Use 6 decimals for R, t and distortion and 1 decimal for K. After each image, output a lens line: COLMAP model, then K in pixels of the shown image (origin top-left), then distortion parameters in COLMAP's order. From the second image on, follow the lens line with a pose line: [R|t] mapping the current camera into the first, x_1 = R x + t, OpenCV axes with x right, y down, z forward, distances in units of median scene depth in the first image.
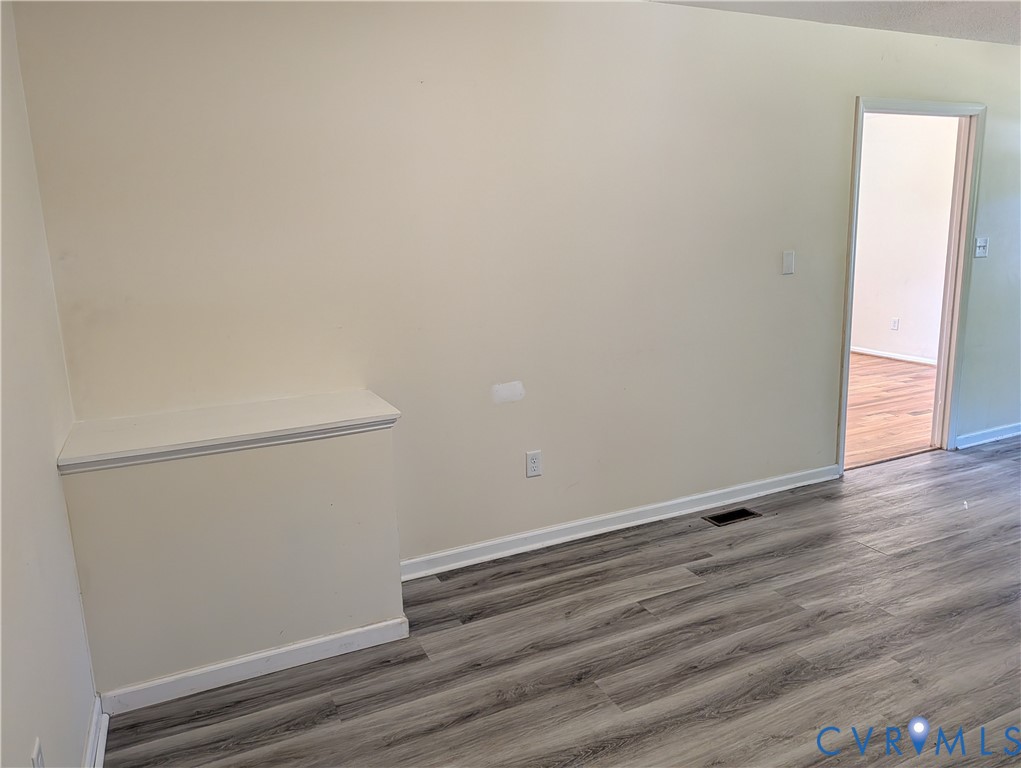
lens RADIAL K [[738.3, 0, 517.1], [0, 738.3, 381.2], [0, 0, 1]] dist [0.024385, -0.020727]
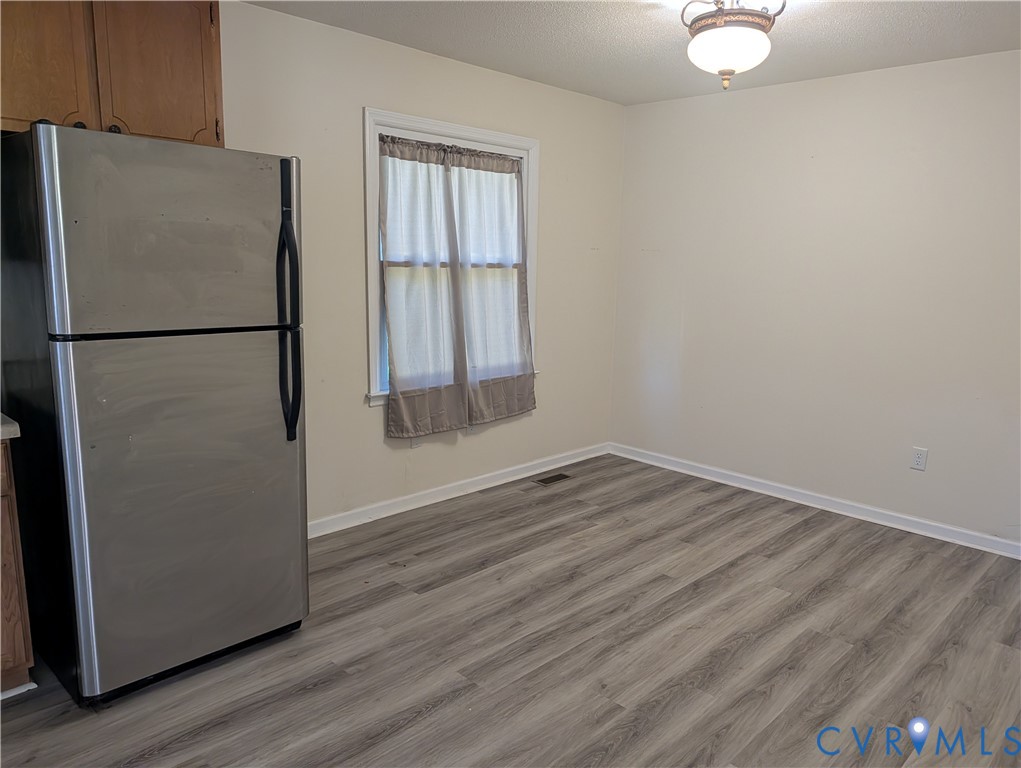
lens RADIAL K [[738.3, 0, 530.4], [0, 738.3, 389.2], [0, 0, 1]] dist [0.024385, -0.020727]
pose [[-0.934991, 0.066791, -0.348327, 0.922158], [-0.074168, 0.923575, 0.376176, -0.348439], [0.346831, 0.377556, -0.858580, 1.621087]]
